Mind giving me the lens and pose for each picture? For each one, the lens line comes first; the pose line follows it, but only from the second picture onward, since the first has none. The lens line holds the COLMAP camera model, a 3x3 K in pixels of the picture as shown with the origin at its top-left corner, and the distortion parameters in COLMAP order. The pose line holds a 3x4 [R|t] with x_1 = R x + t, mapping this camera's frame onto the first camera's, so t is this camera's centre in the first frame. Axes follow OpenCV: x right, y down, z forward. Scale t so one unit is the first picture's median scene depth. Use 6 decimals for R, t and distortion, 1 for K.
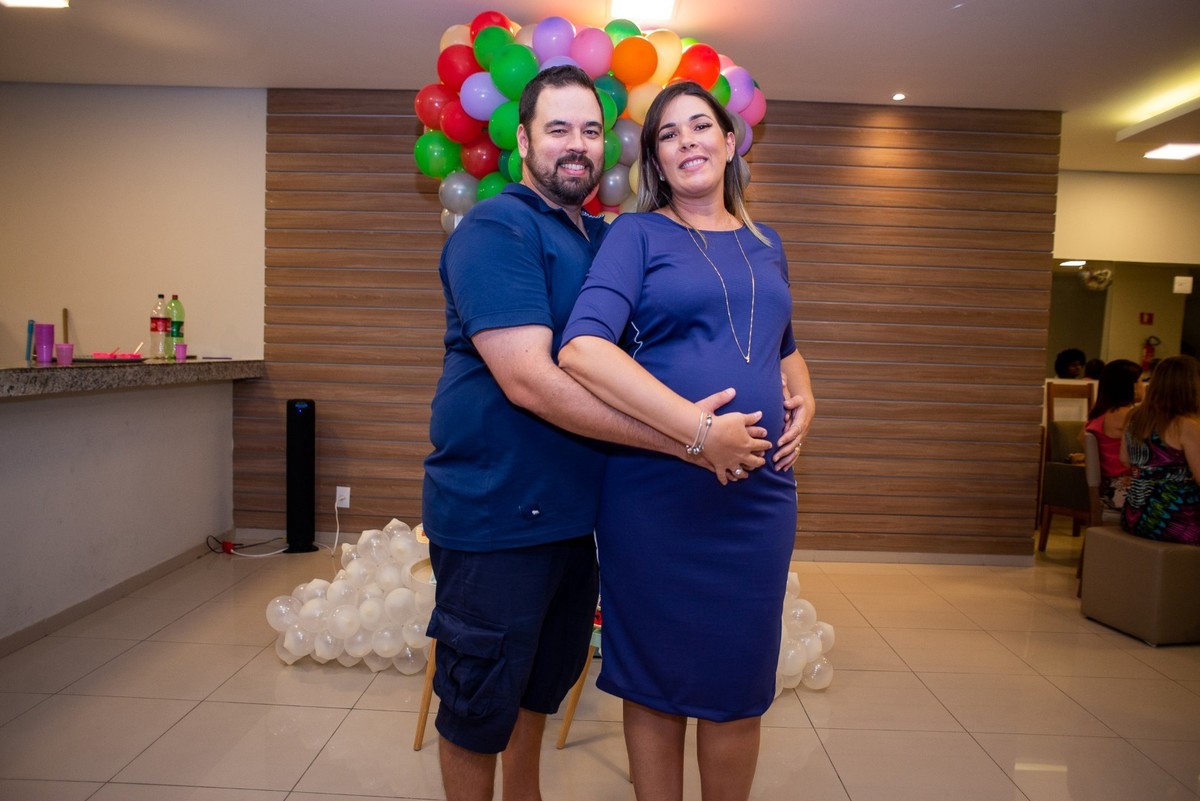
lens RADIAL K [[818.4, 0, 601.0], [0, 818.4, 401.3], [0, 0, 1]] dist [-0.090259, 0.078719]
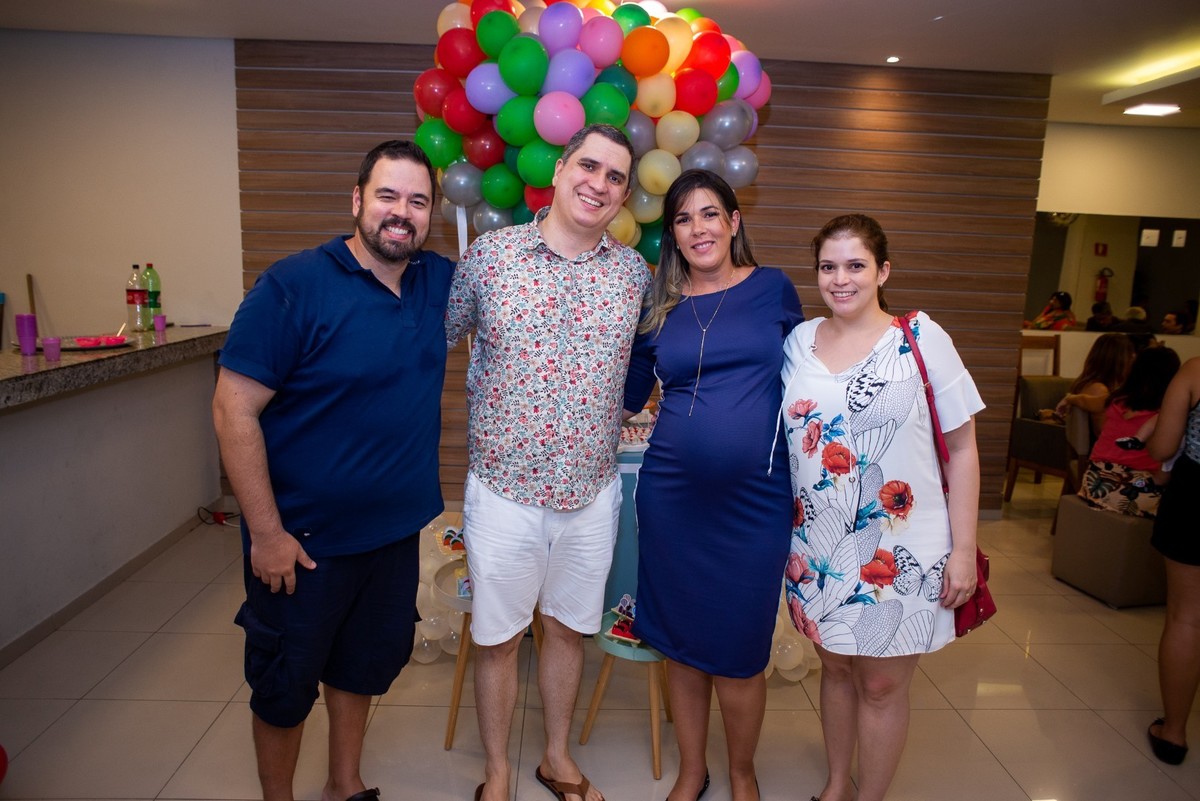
lens RADIAL K [[818.4, 0, 601.0], [0, 818.4, 401.3], [0, 0, 1]] dist [-0.090259, 0.078719]
pose [[0.998446, -0.010711, 0.054688, -0.042872], [0.004608, 0.993863, 0.110525, -0.069833], [-0.055536, -0.110101, 0.992368, -0.002055]]
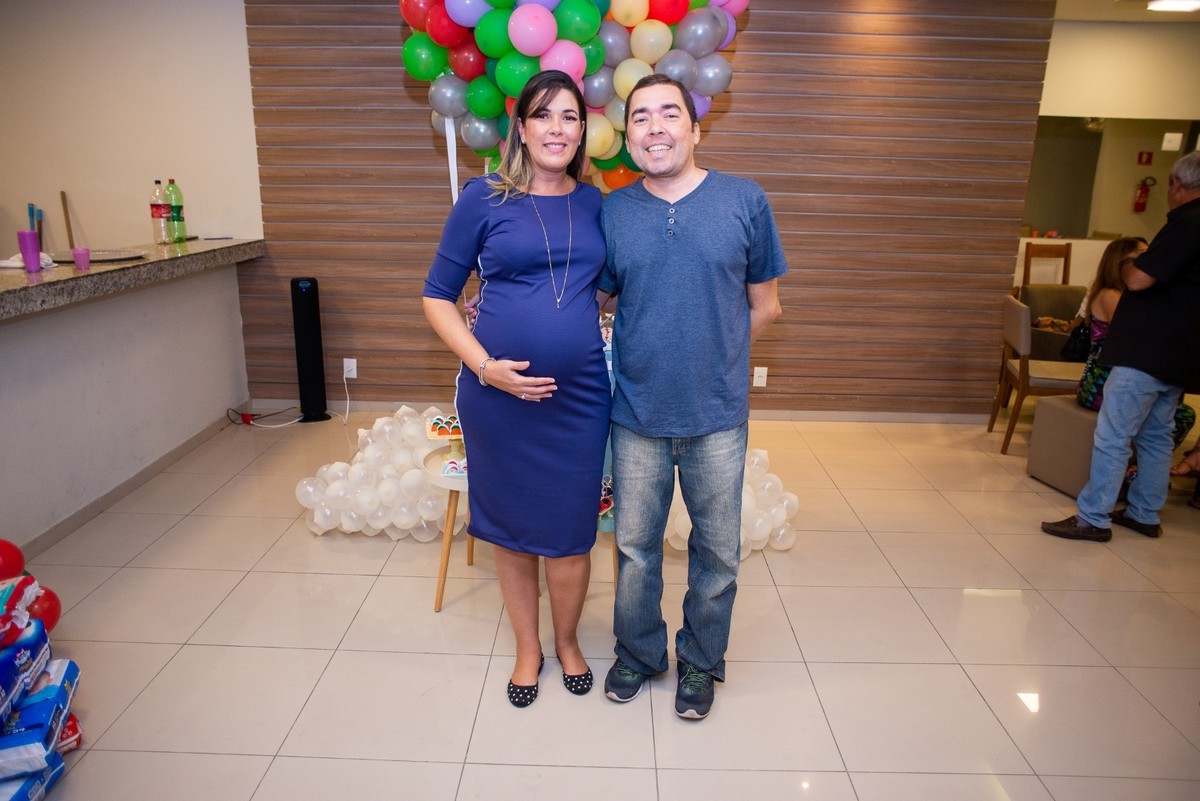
lens RADIAL K [[818.4, 0, 601.0], [0, 818.4, 401.3], [0, 0, 1]] dist [-0.090259, 0.078719]
pose [[0.999888, -0.014385, 0.004103, 0.005872], [0.013207, 0.977738, 0.209415, -0.060397], [-0.007024, -0.209338, 0.977818, -0.054219]]
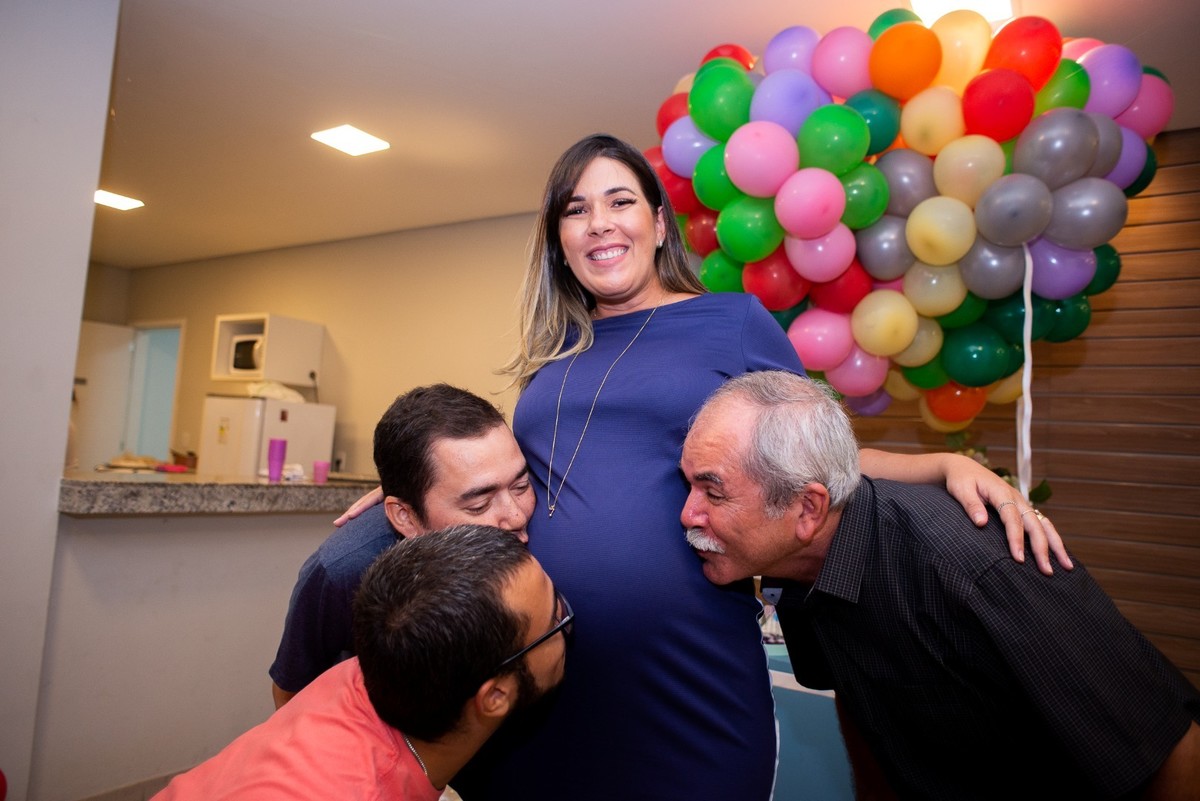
lens RADIAL K [[818.4, 0, 601.0], [0, 818.4, 401.3], [0, 0, 1]] dist [-0.090259, 0.078719]
pose [[0.852690, -0.013576, -0.522241, 0.104922], [-0.072654, 0.986866, -0.144280, -0.018366], [0.517340, 0.160969, 0.840505, 0.223669]]
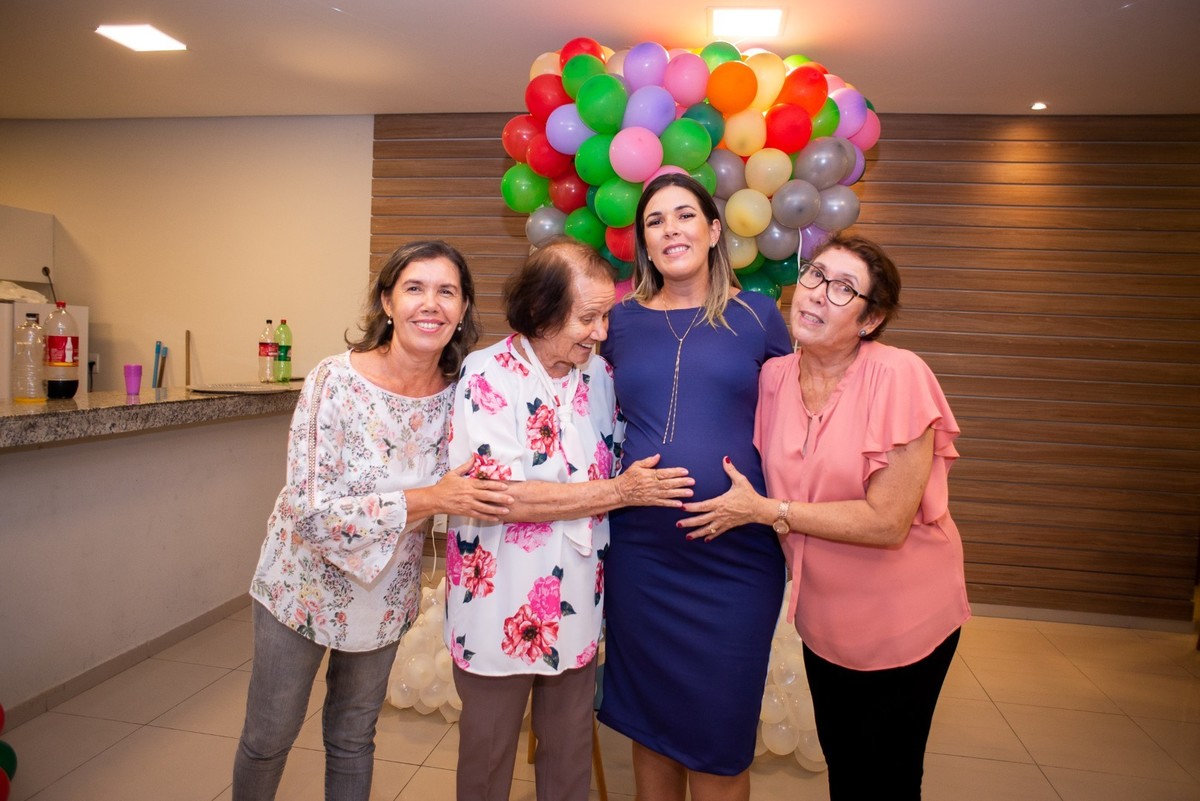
lens RADIAL K [[818.4, 0, 601.0], [0, 818.4, 401.3], [0, 0, 1]] dist [-0.090259, 0.078719]
pose [[0.988741, 0.020995, -0.148155, 0.023606], [-0.021027, 0.999778, 0.001350, -0.037360], [0.148150, 0.001781, 0.988963, 0.039730]]
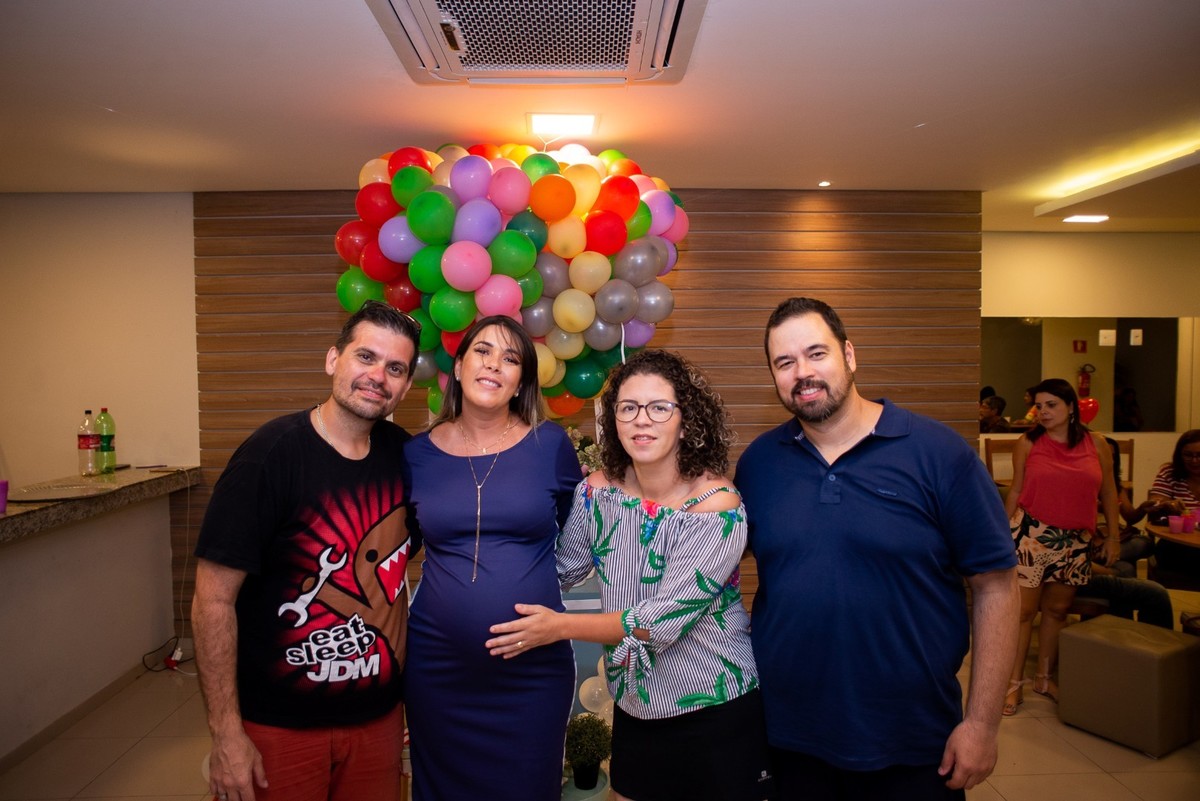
lens RADIAL K [[819.1, 0, 601.9], [0, 819.1, 400.3], [0, 0, 1]] dist [-0.088348, 0.077027]
pose [[0.997862, -0.042707, 0.049465, 0.026021], [0.043930, 0.998748, -0.023911, -0.089438], [-0.048382, 0.026033, 0.998490, -0.004287]]
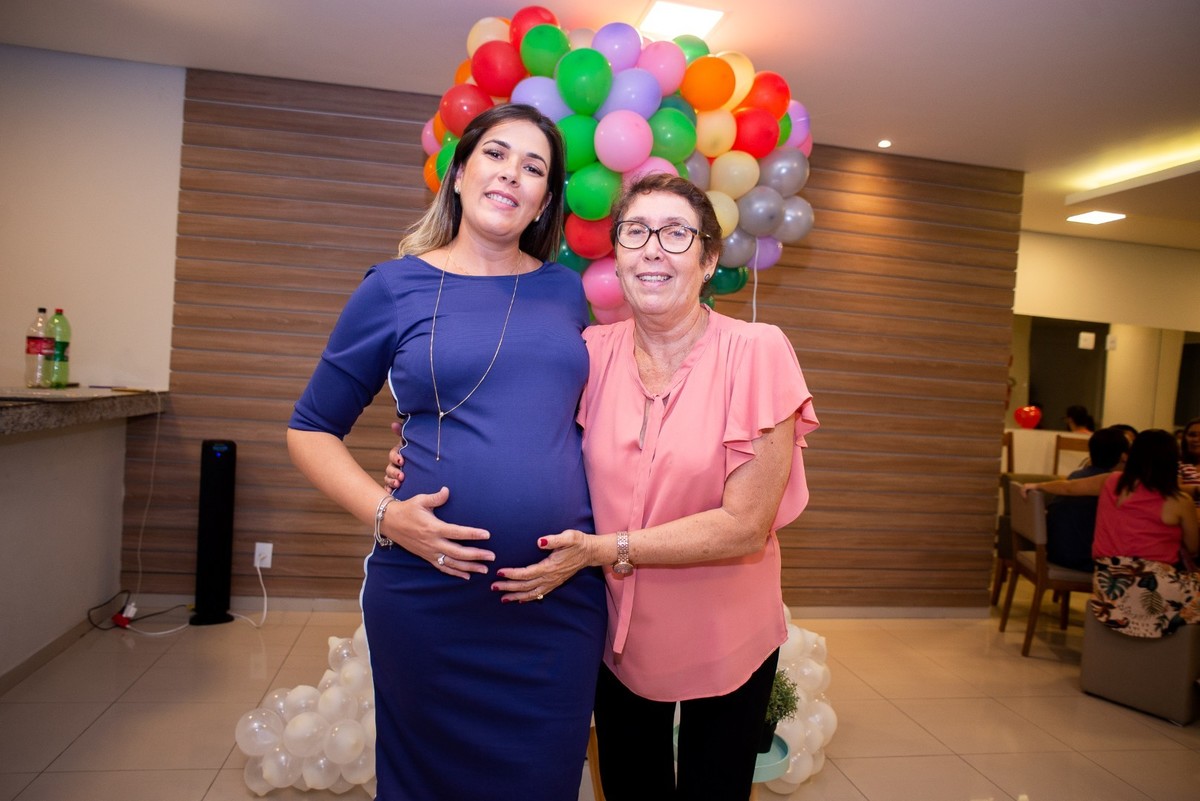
lens RADIAL K [[820.2, 0, 601.2], [0, 820.2, 400.3], [0, 0, 1]] dist [-0.087692, 0.075987]
pose [[0.980343, 0.027186, 0.195420, -0.146848], [-0.022372, 0.999390, -0.026800, -0.030387], [-0.196029, 0.021901, 0.980353, 0.102407]]
